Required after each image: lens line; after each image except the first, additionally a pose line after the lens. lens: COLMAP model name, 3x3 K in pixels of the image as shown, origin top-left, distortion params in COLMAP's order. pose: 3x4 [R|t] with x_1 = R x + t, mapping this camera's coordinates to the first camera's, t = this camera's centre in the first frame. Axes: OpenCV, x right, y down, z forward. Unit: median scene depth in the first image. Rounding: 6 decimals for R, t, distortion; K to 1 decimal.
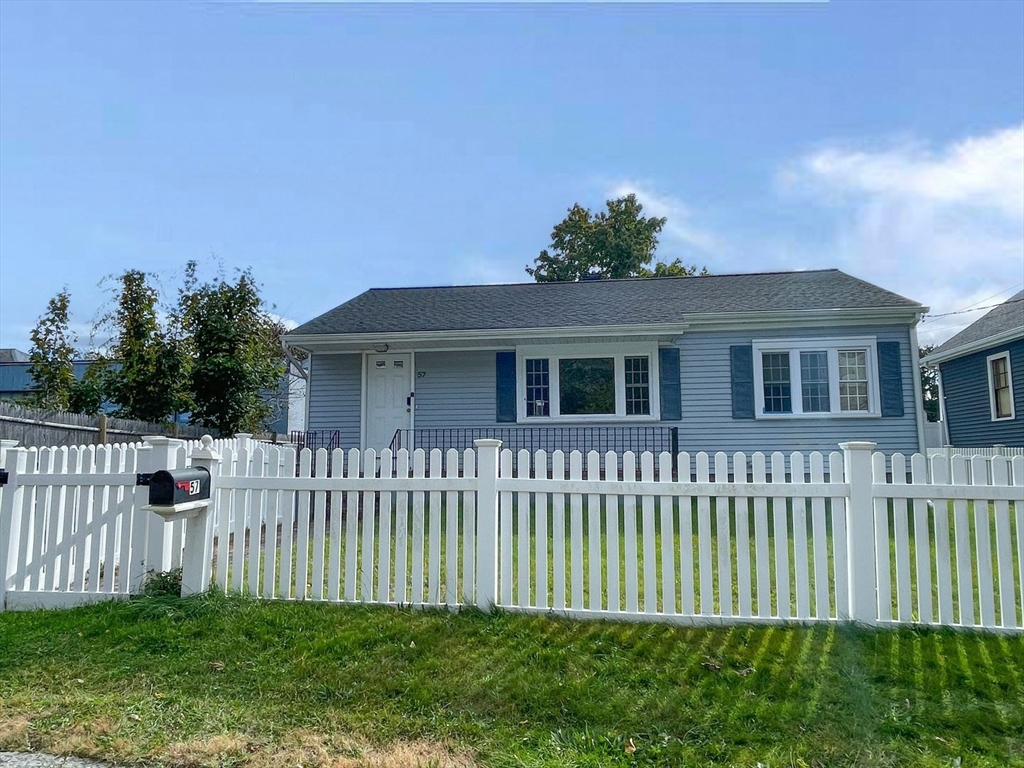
lens RADIAL K [[722.5, 0, 510.8], [0, 722.5, 388.9], [0, 0, 1]] dist [-0.001347, -0.000824]
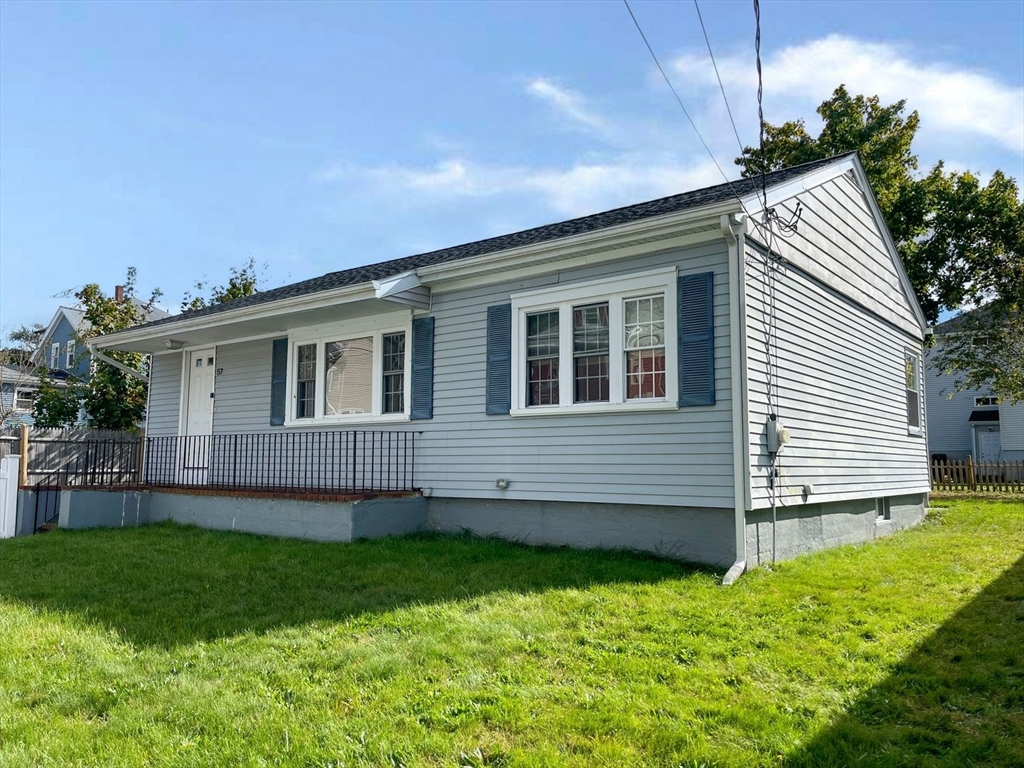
lens RADIAL K [[774.2, 0, 512.8], [0, 774.2, 380.5], [0, 0, 1]] dist [0.001229, -0.001206]
pose [[0.866121, -0.047939, -0.497531, 0.682955], [0.059722, 0.998185, 0.007787, 0.004244], [0.496254, -0.036458, 0.867412, 0.390673]]
